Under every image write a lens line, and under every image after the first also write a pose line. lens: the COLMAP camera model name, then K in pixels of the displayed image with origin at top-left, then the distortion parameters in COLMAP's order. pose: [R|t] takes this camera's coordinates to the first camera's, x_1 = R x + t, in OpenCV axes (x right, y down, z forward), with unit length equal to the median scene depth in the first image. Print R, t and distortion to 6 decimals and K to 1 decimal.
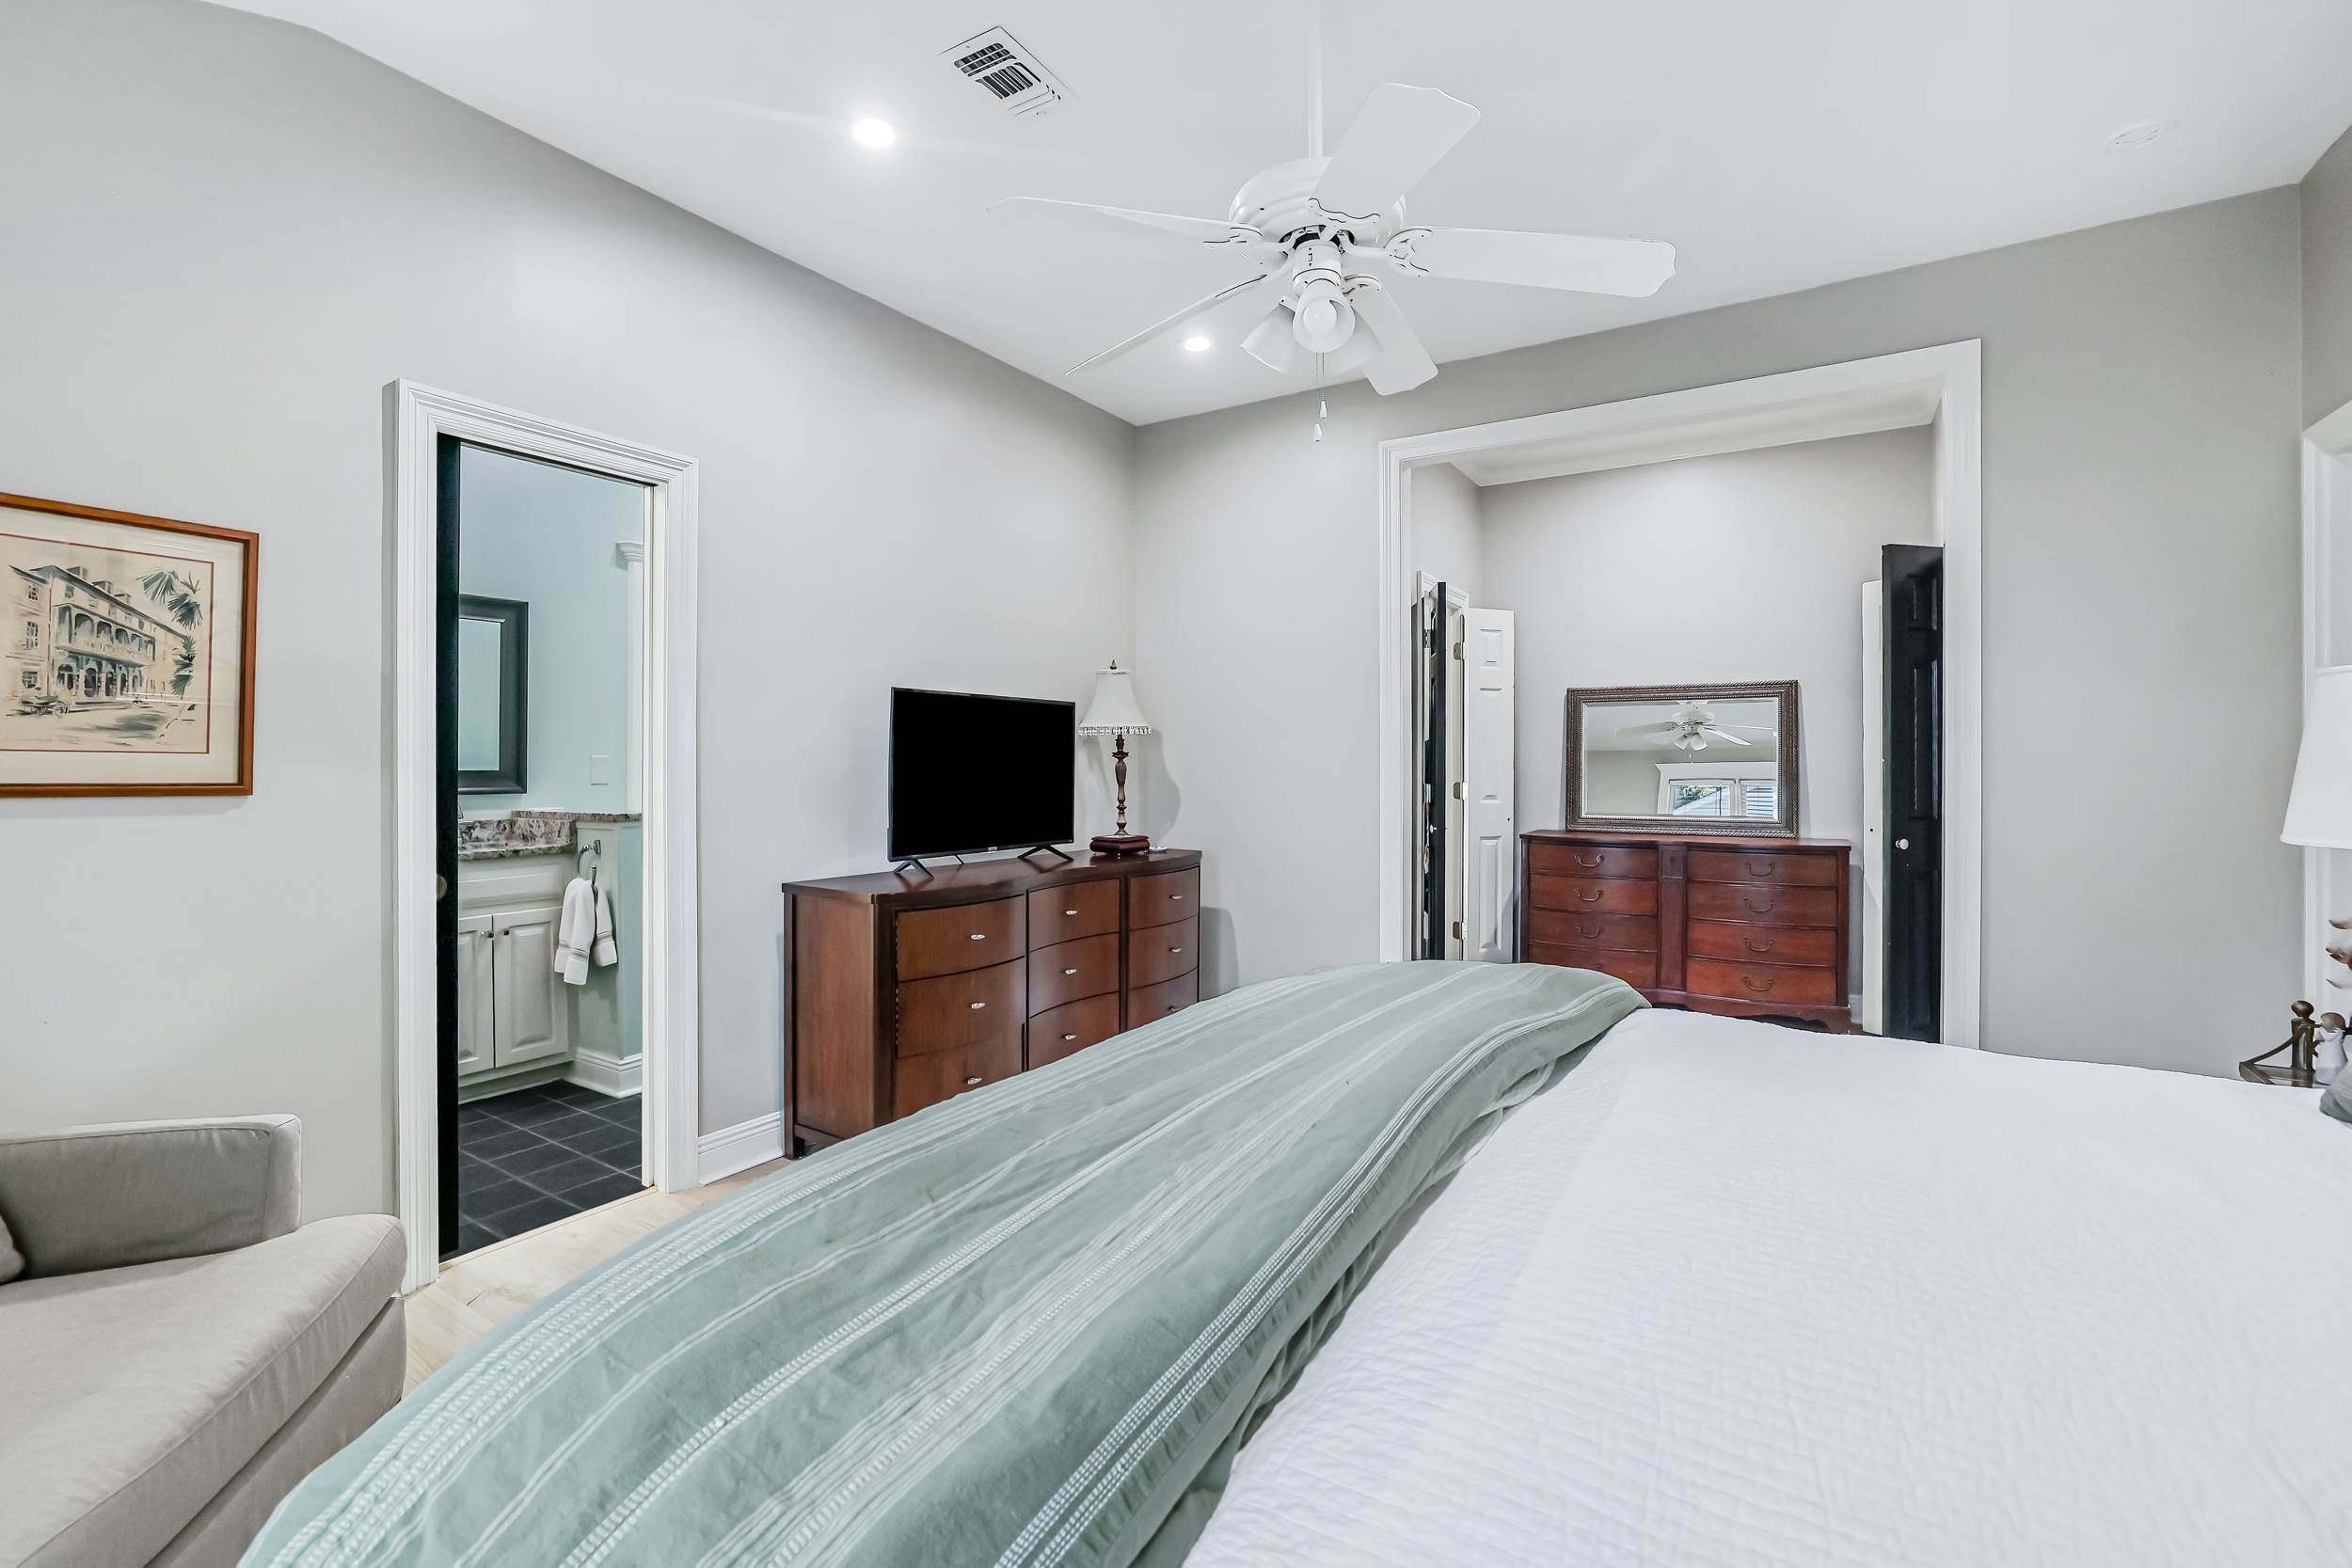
lens RADIAL K [[1014.0, 0, 1169.3], [0, 1014.0, 764.1], [0, 0, 1]] dist [-0.031090, 0.016054]
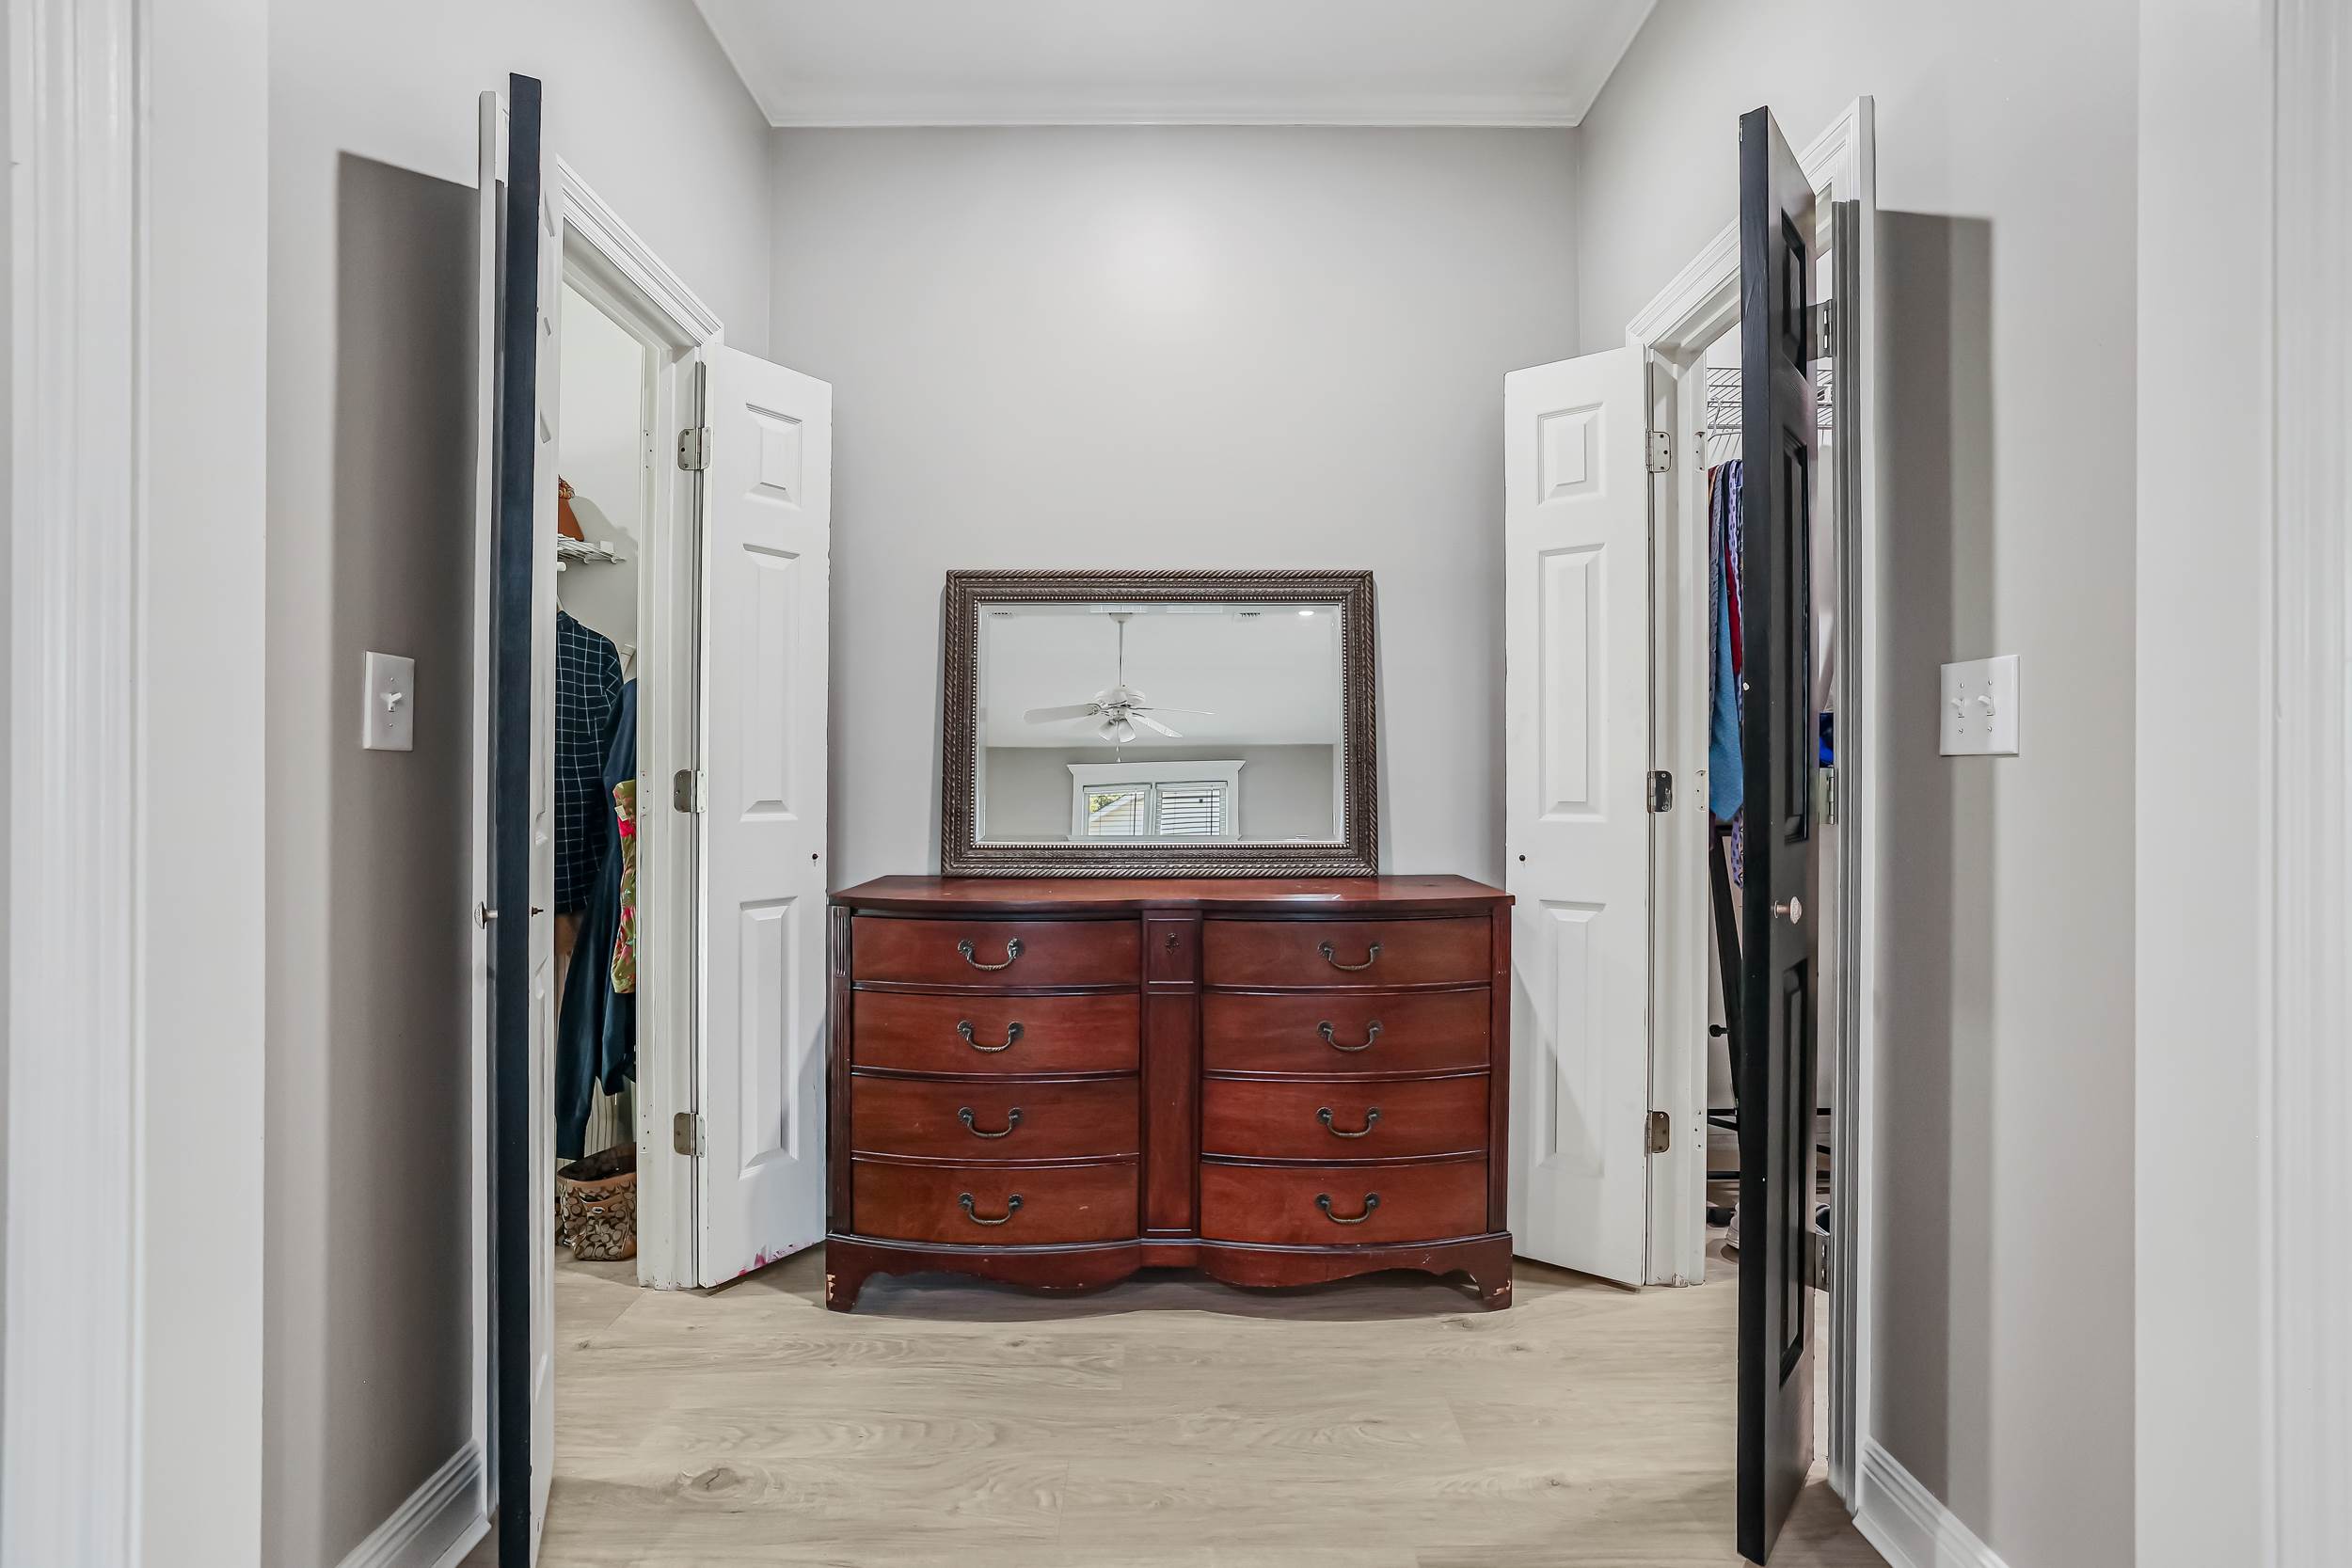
lens RADIAL K [[1014.0, 0, 1182.9], [0, 1014.0, 771.4], [0, 0, 1]] dist [-0.031090, 0.016054]
pose [[0.833331, 0.005815, 0.552744, 0.259439], [-0.002194, 0.999972, -0.007212, 0.024096], [-0.552771, 0.004797, 0.833320, 0.628411]]
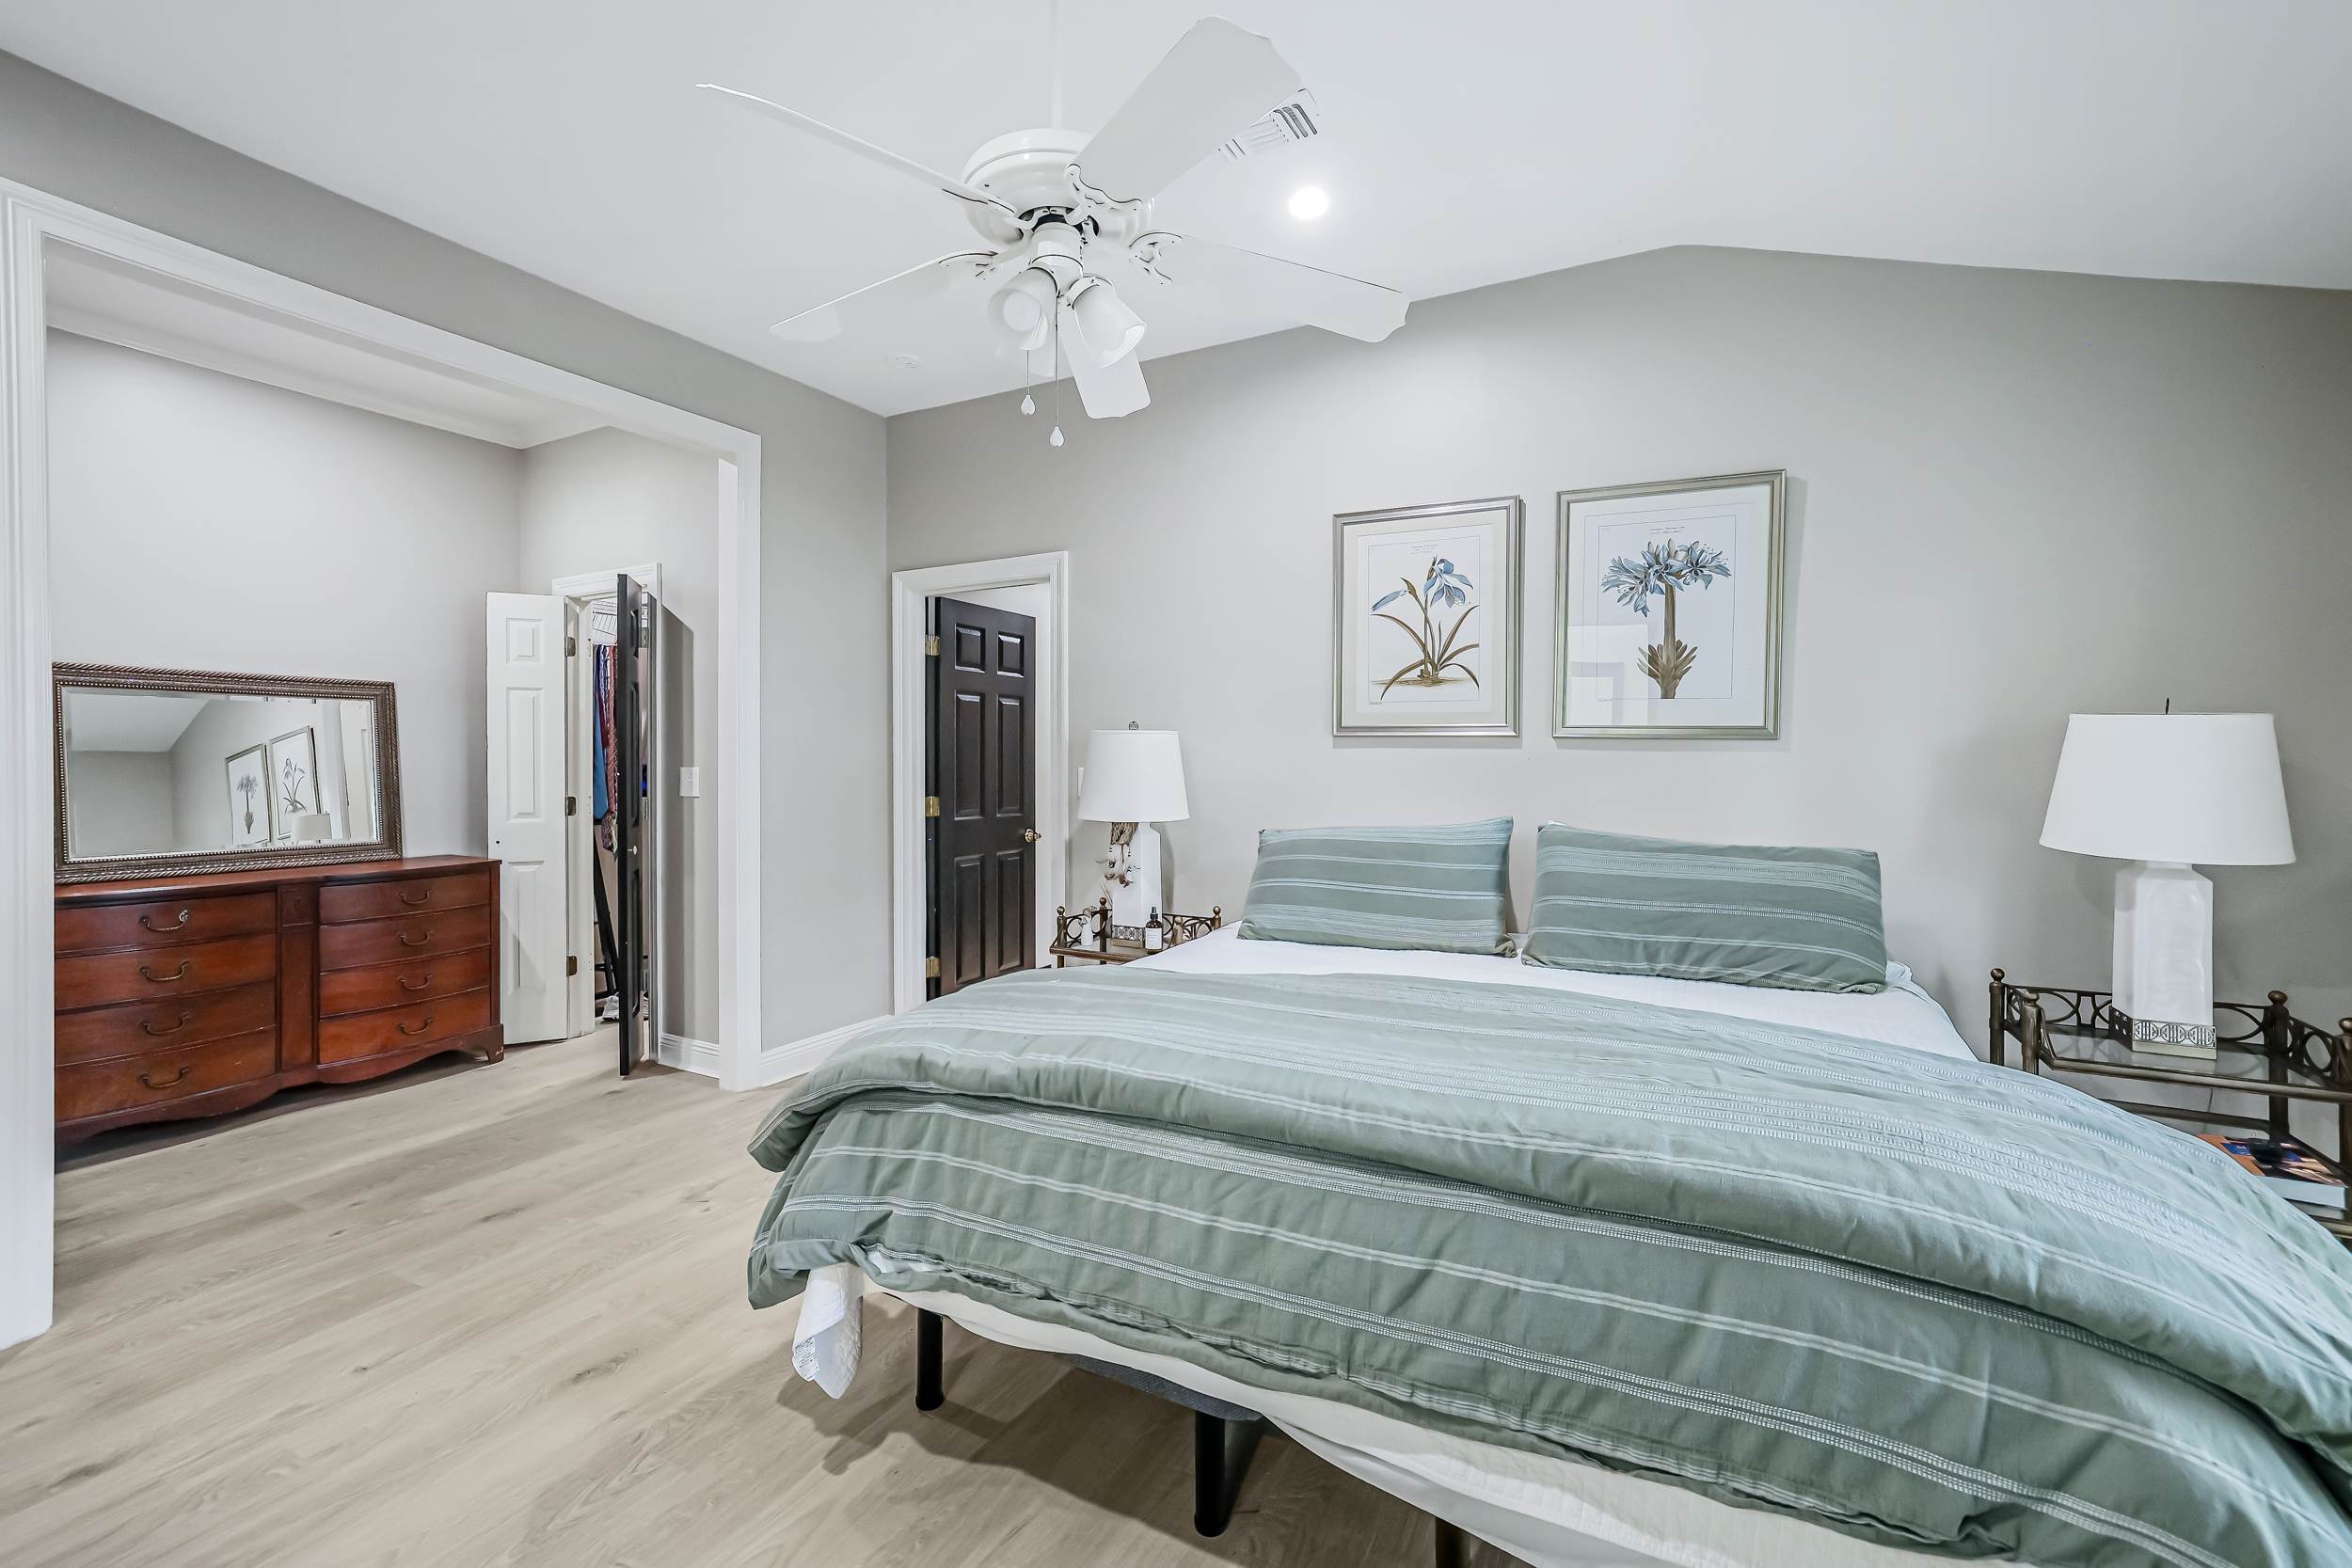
lens RADIAL K [[1014.0, 0, 1165.8], [0, 1014.0, 779.1], [0, 0, 1]] dist [-0.031090, 0.016054]
pose [[-0.063327, -0.017066, 0.997847, -0.310109], [-0.001109, 0.999854, 0.017030, -0.013555], [-0.997992, -0.000028, -0.063337, 0.378537]]
